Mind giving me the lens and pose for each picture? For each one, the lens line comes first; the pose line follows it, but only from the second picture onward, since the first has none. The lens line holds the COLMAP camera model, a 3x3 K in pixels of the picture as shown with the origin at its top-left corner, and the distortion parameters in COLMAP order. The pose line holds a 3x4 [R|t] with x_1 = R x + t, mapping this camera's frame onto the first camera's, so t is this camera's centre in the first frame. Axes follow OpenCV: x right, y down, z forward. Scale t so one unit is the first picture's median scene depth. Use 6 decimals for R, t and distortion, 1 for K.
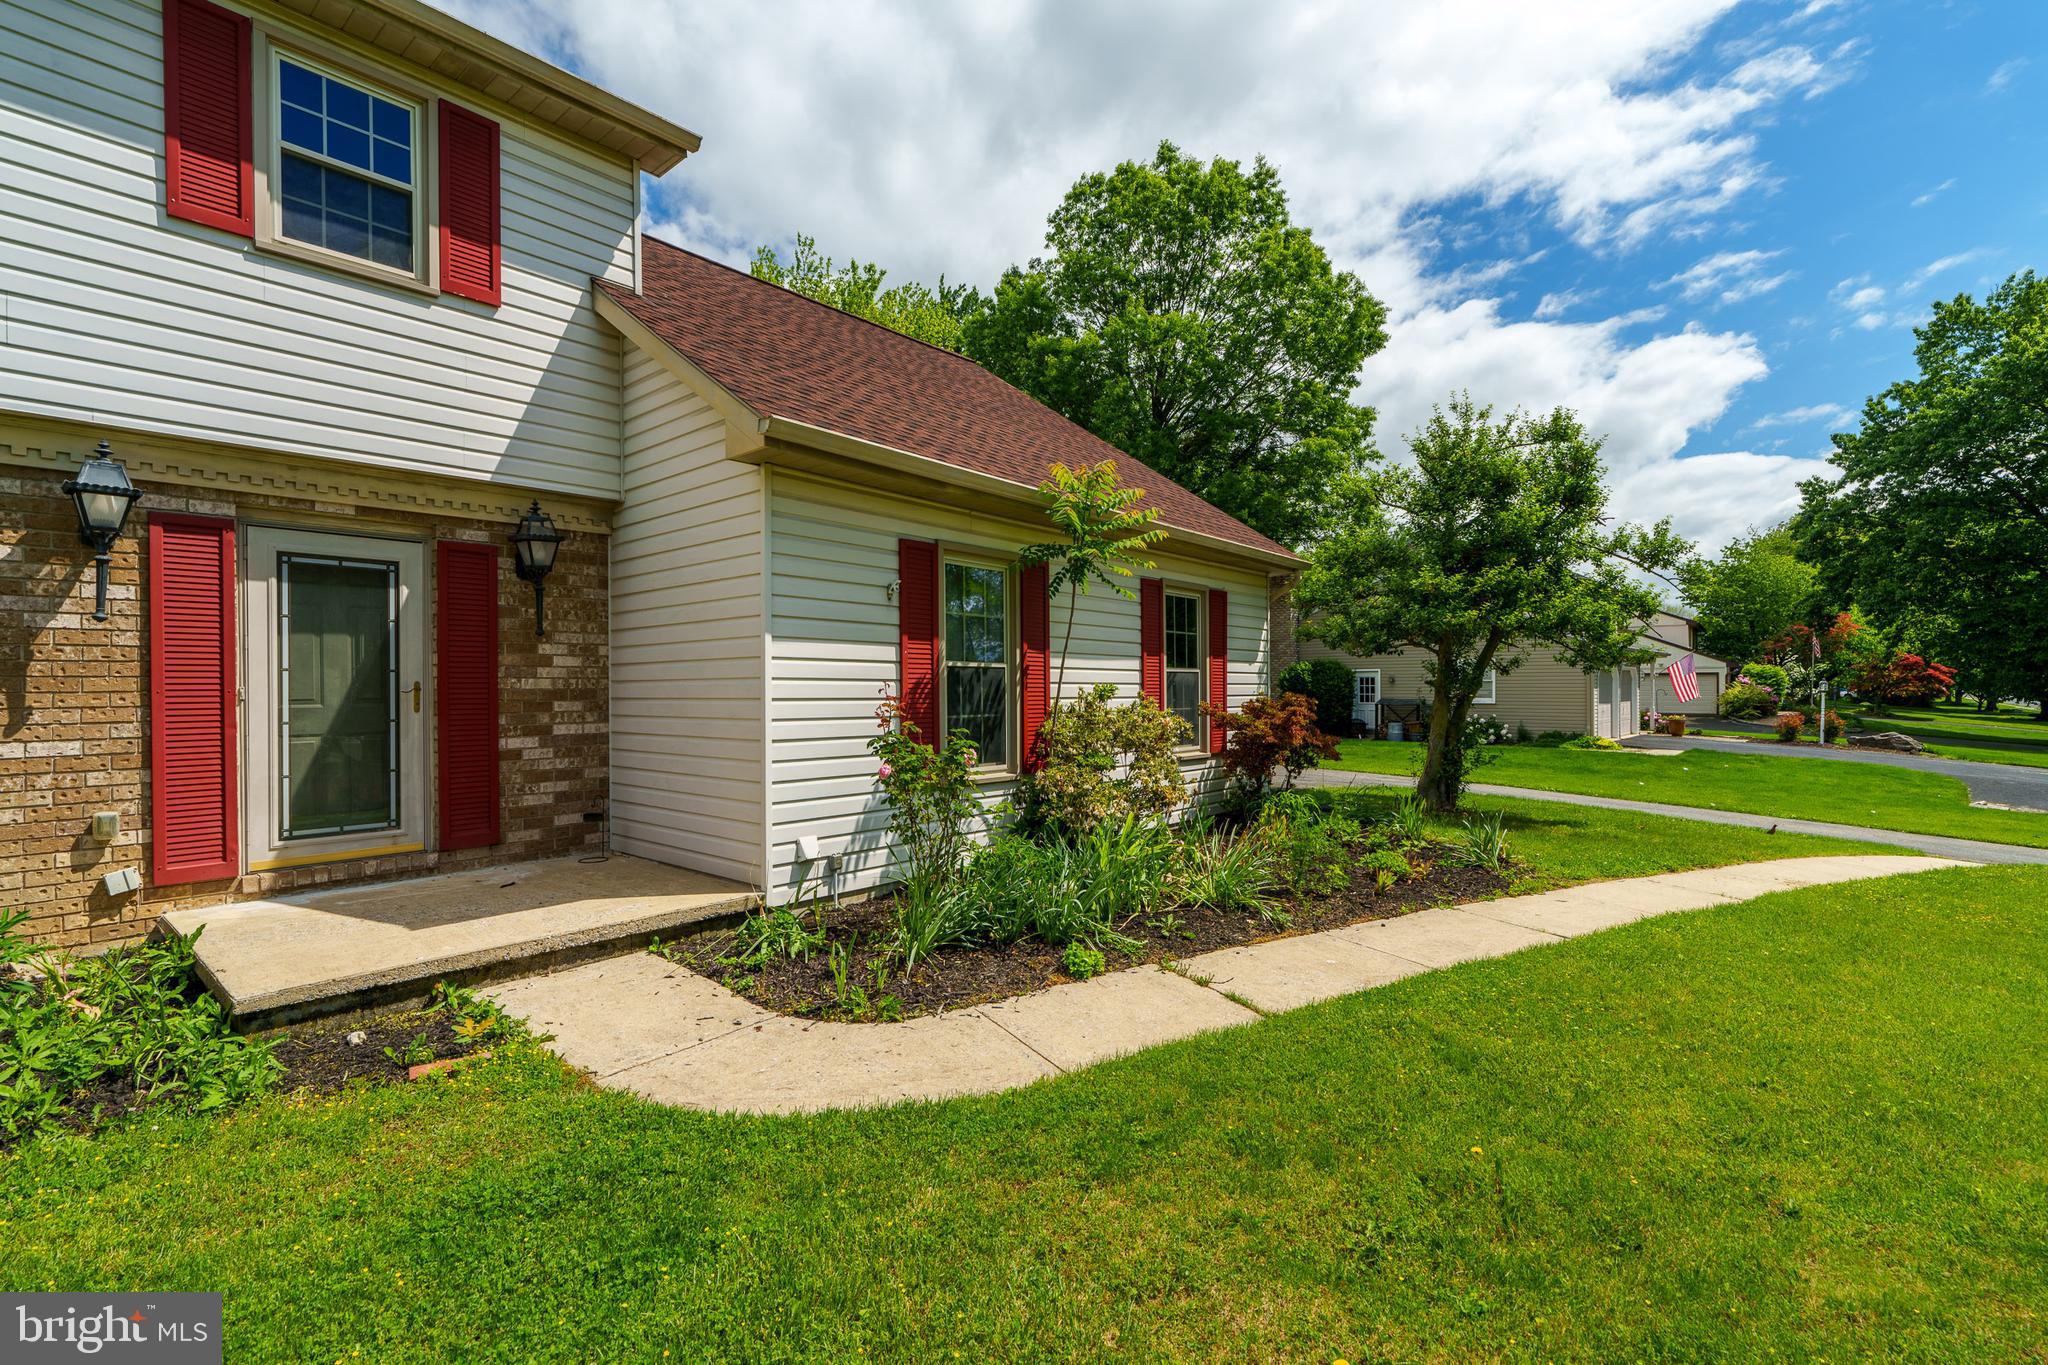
lens RADIAL K [[925.2, 0, 1024.9], [0, 925.2, 690.6], [0, 0, 1]] dist [-0.004679, 0.000463]
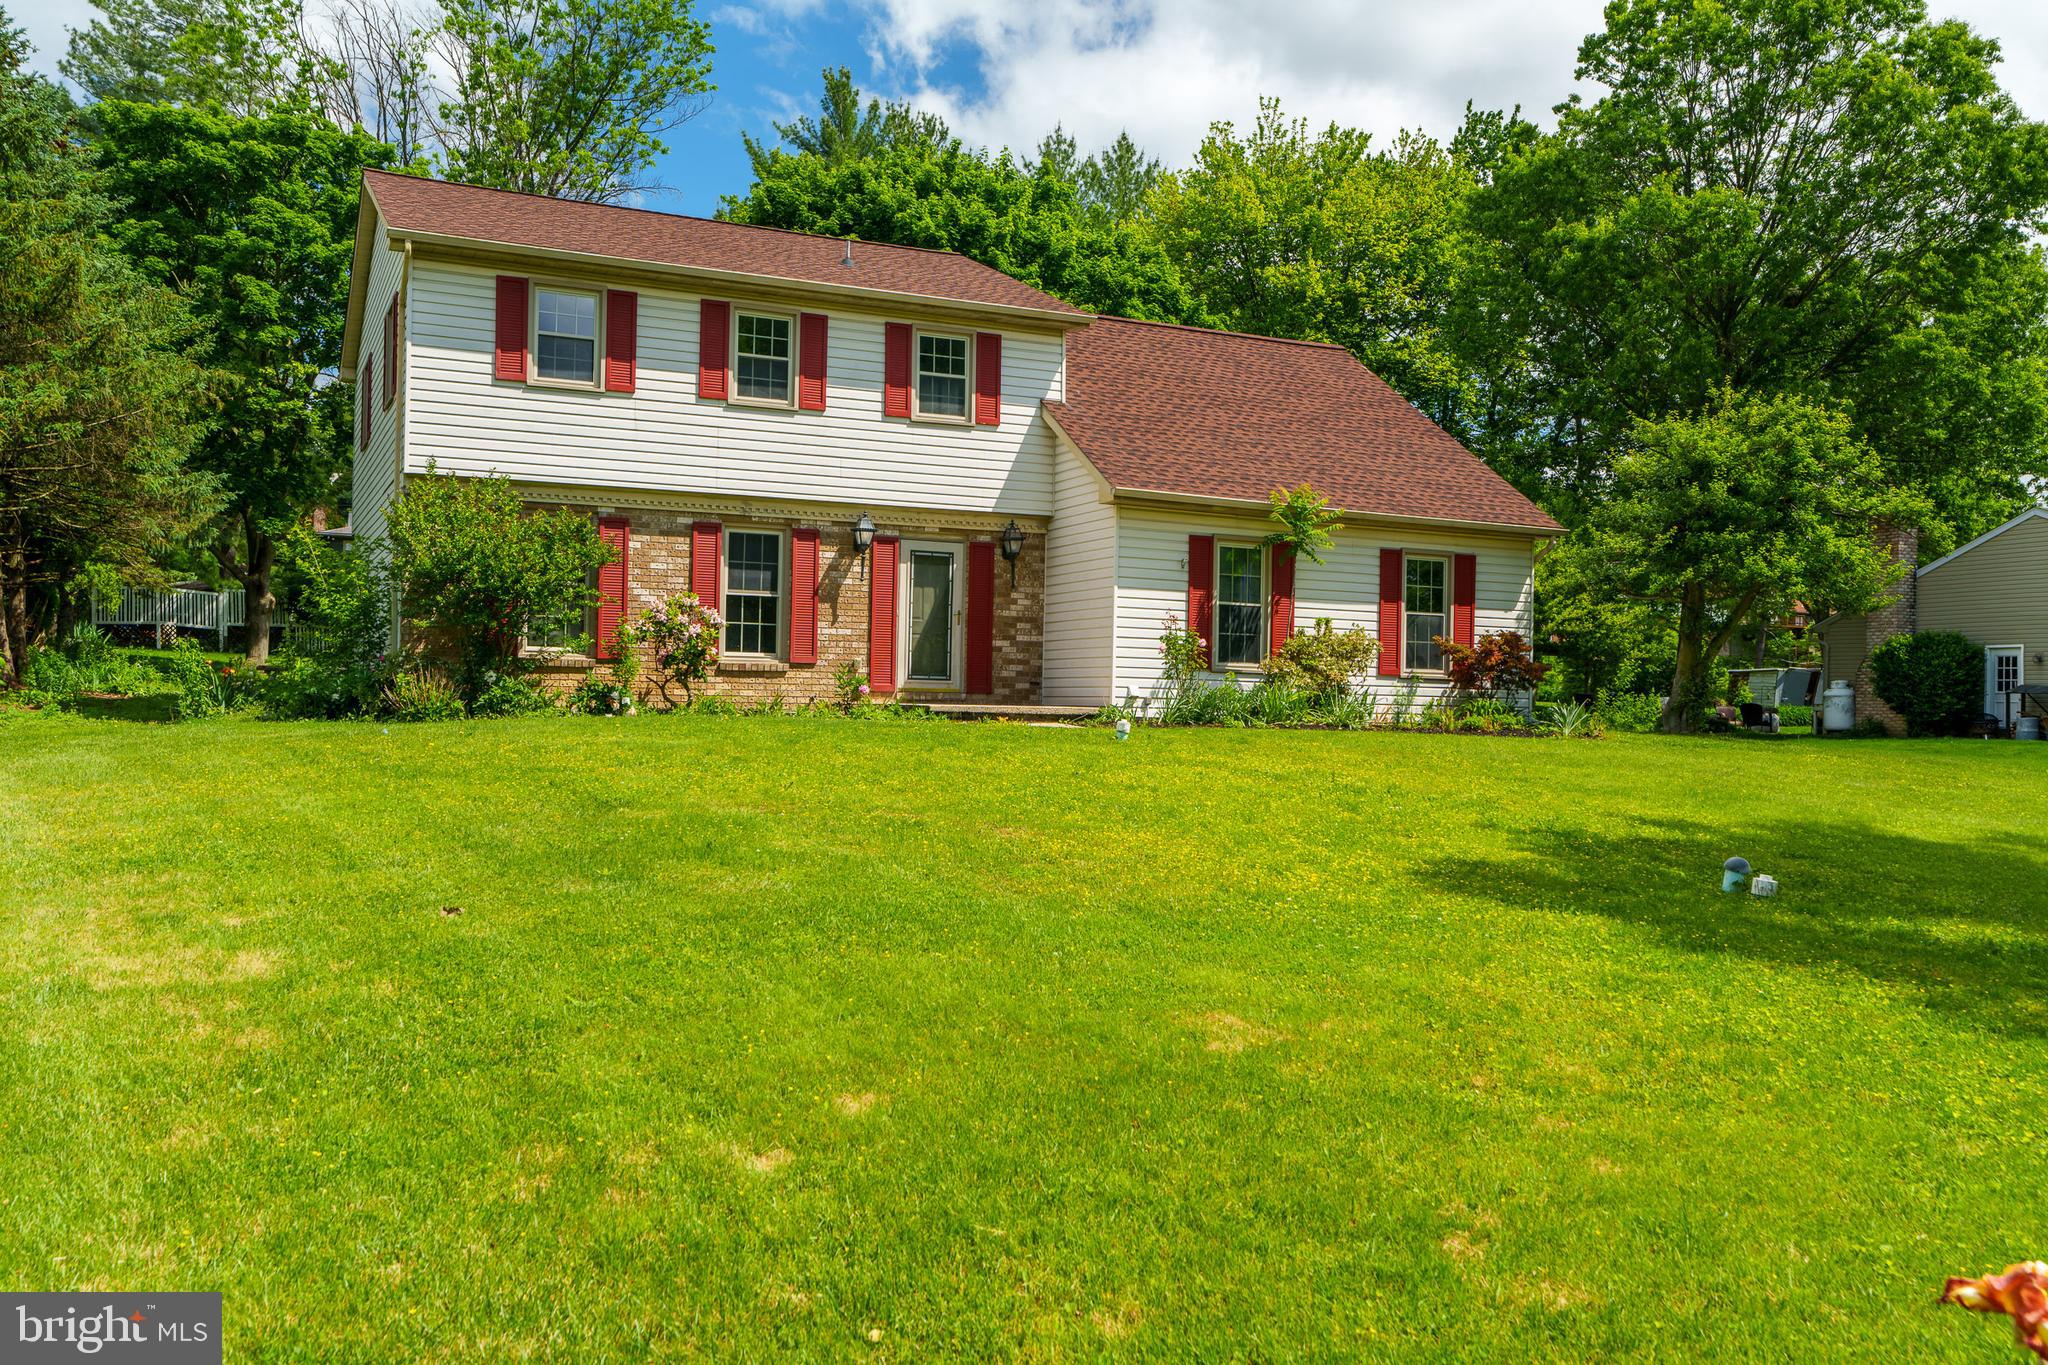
lens RADIAL K [[1661.2, 0, 1007.9], [0, 1661.2, 678.8], [0, 0, 1]] dist [0.006730, -0.009560]
pose [[0.908485, 0.016211, -0.417603, 0.930726], [-0.024475, 0.999596, -0.014442, 0.182190], [0.417201, 0.023341, 0.908515, -2.177521]]
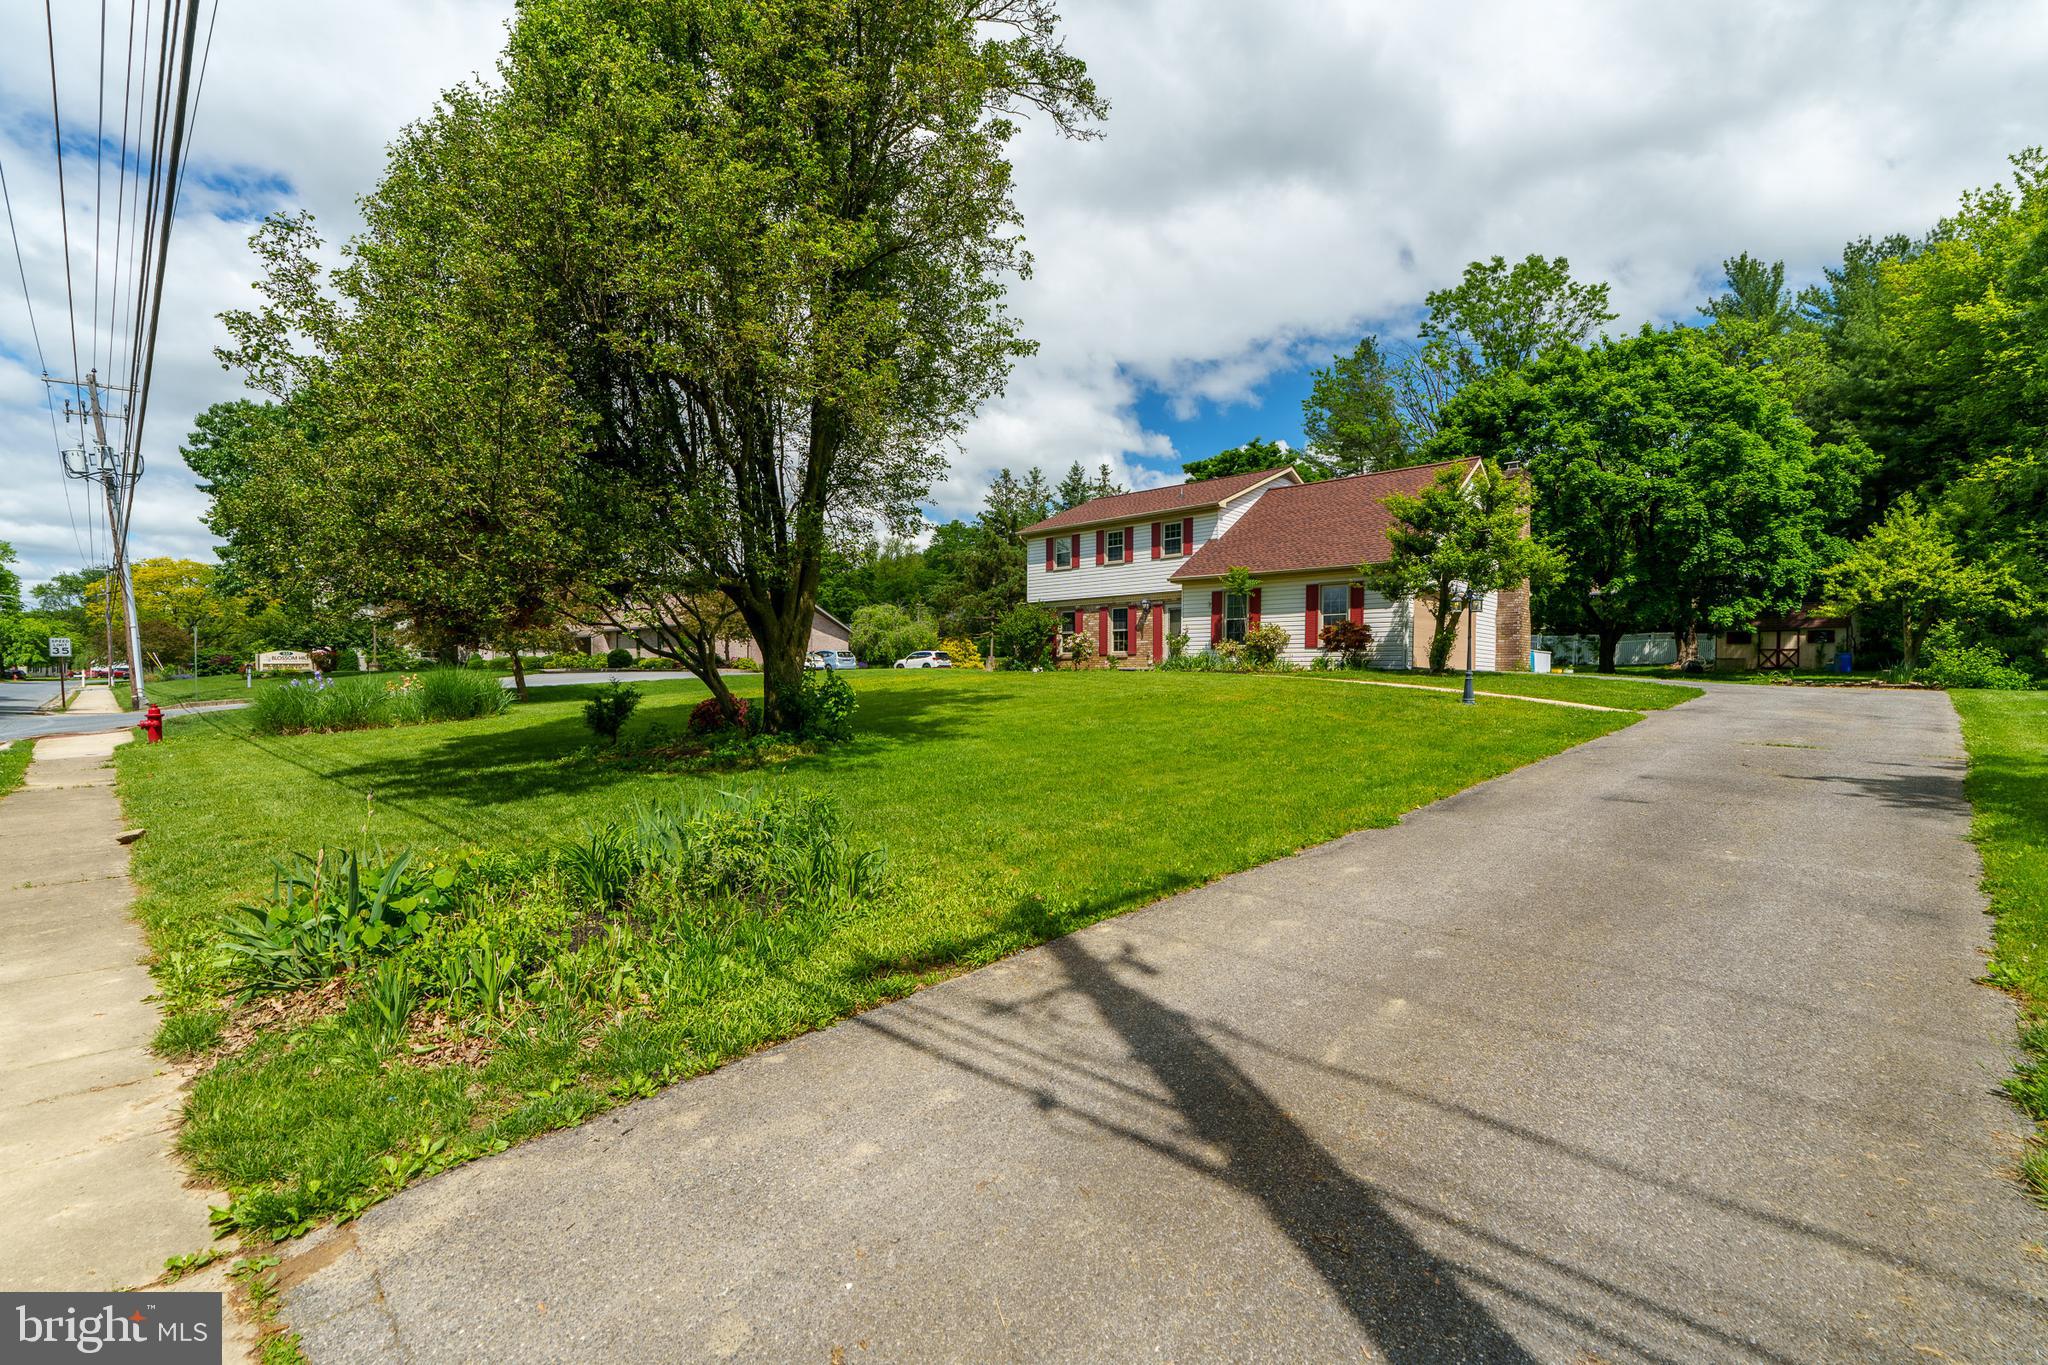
lens RADIAL K [[914.6, 0, 1024.8], [0, 914.6, 680.4], [0, 0, 1]] dist [0.000392, 0.000417]
pose [[-0.054264, 0.002463, -0.998524, 4.209421], [-0.009382, 0.999952, 0.002976, 0.247769], [0.998483, 0.009530, -0.054239, 0.354591]]
